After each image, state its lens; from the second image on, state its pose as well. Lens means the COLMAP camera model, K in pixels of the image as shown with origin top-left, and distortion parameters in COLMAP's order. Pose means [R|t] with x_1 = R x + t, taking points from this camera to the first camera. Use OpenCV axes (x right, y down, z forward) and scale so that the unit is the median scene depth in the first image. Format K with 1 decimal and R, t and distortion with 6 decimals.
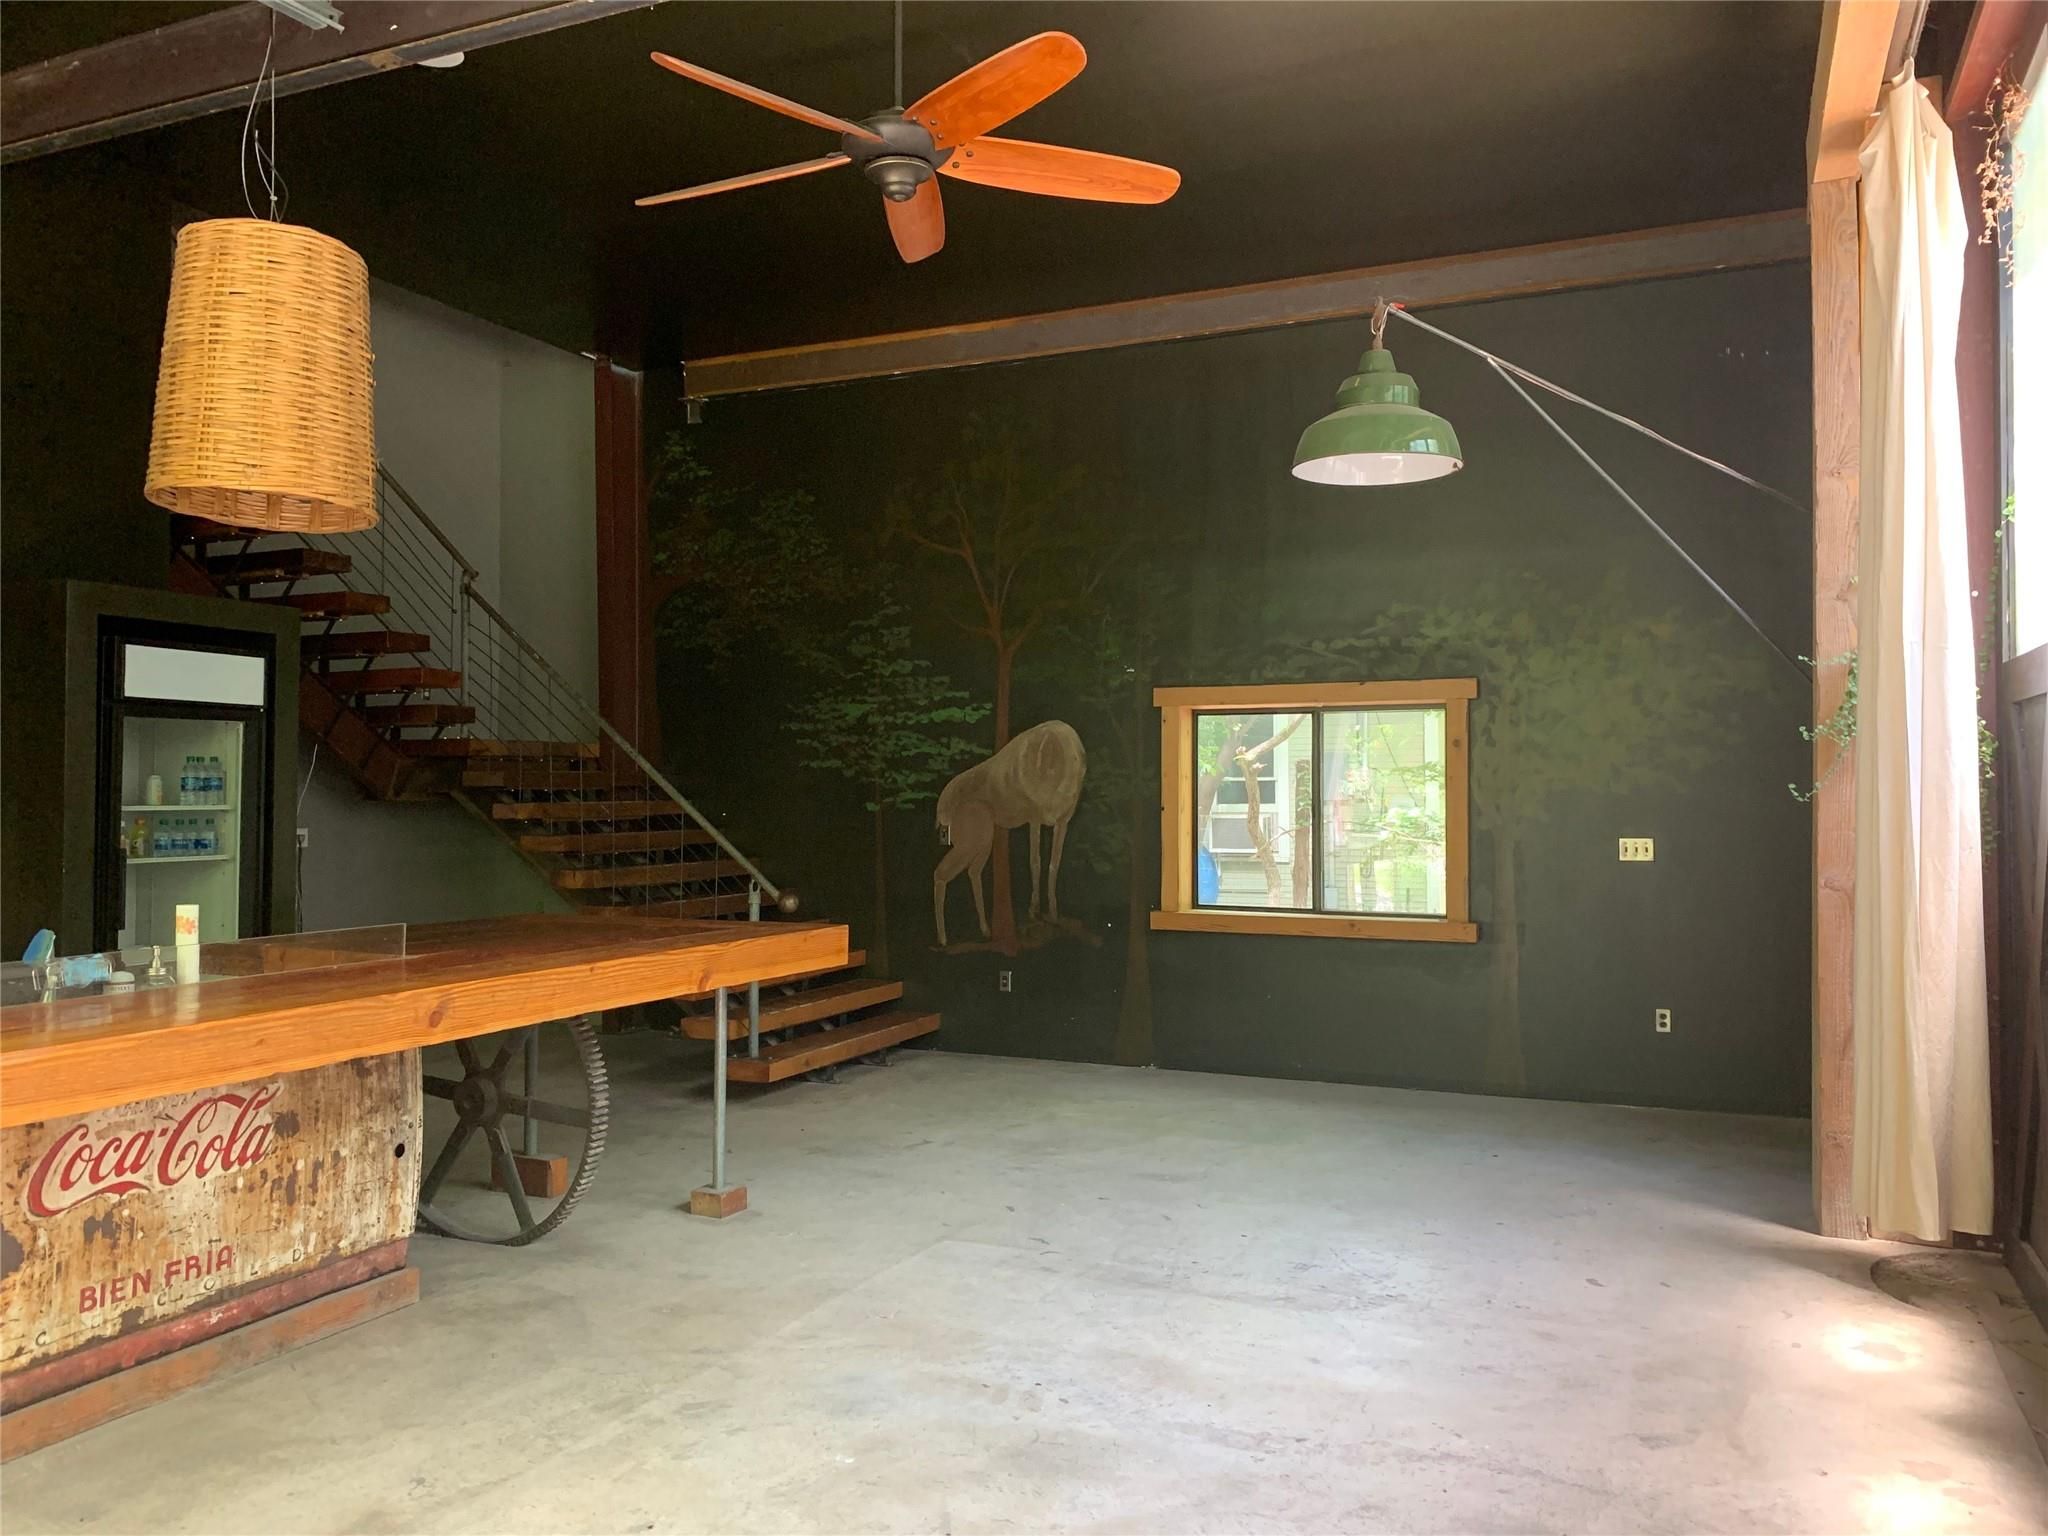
lens RADIAL K [[1569.2, 0, 1024.0], [0, 1569.2, 768.0], [0, 0, 1]] dist [0.002420, -0.007276]
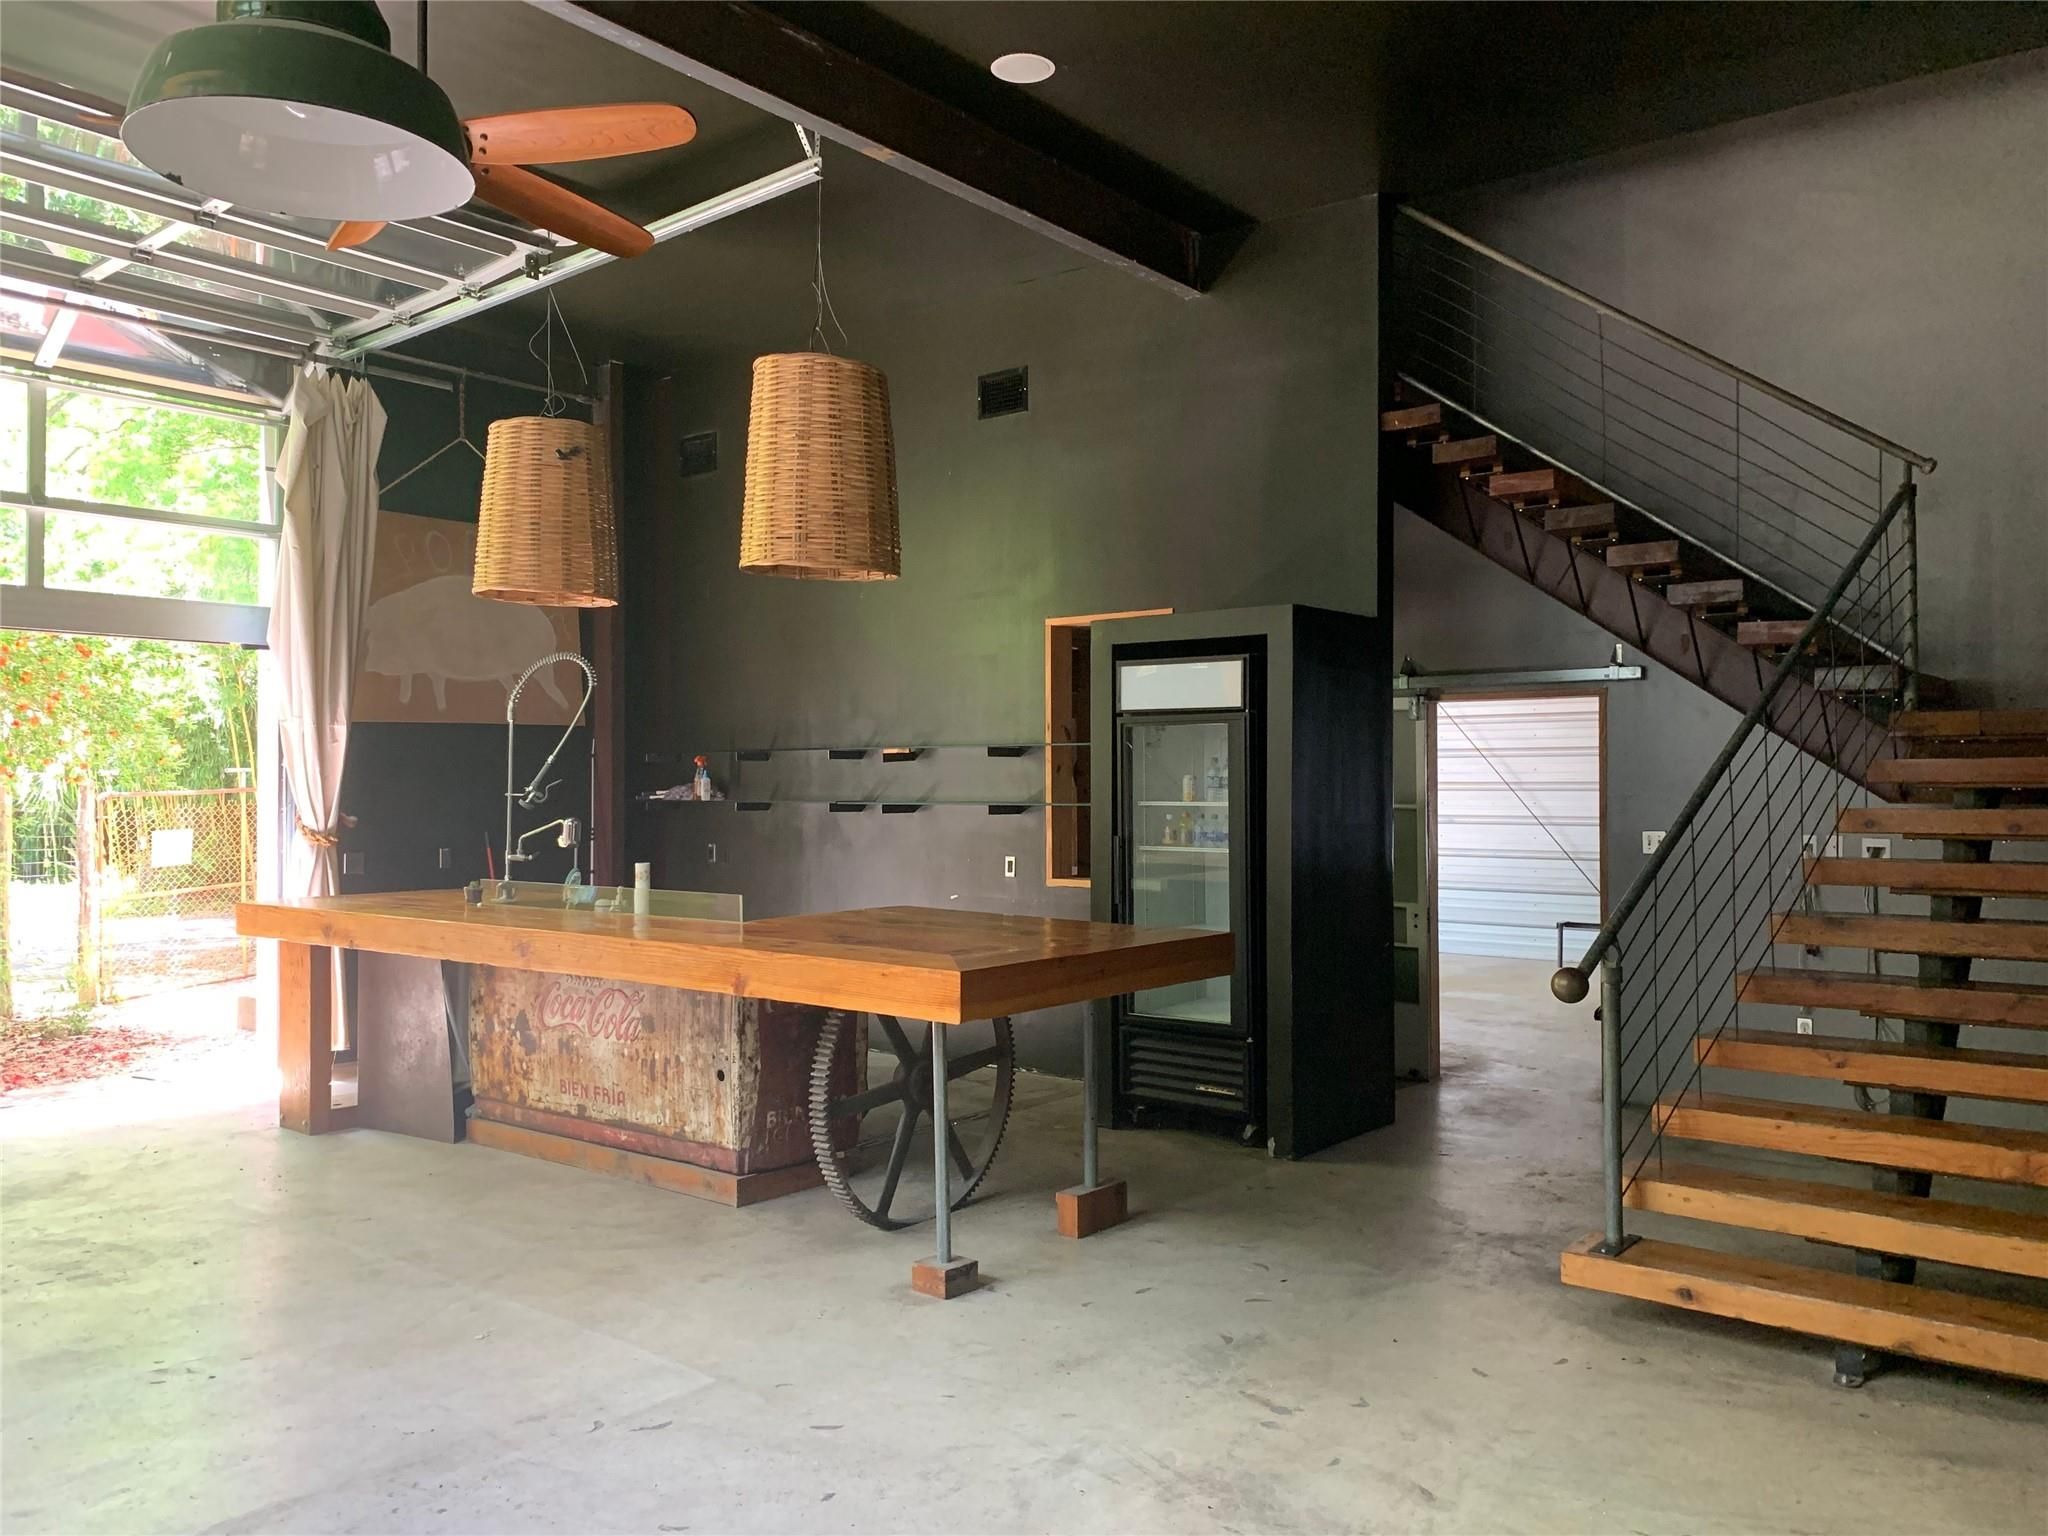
lens RADIAL K [[1569.2, 0, 1024.0], [0, 1569.2, 768.0], [0, 0, 1]] dist [0.002420, -0.007276]
pose [[-0.249713, -0.017144, -0.968168, 0.785998], [0.011418, 0.999722, -0.020648, 0.029512], [0.968253, -0.016211, -0.249447, 1.618235]]
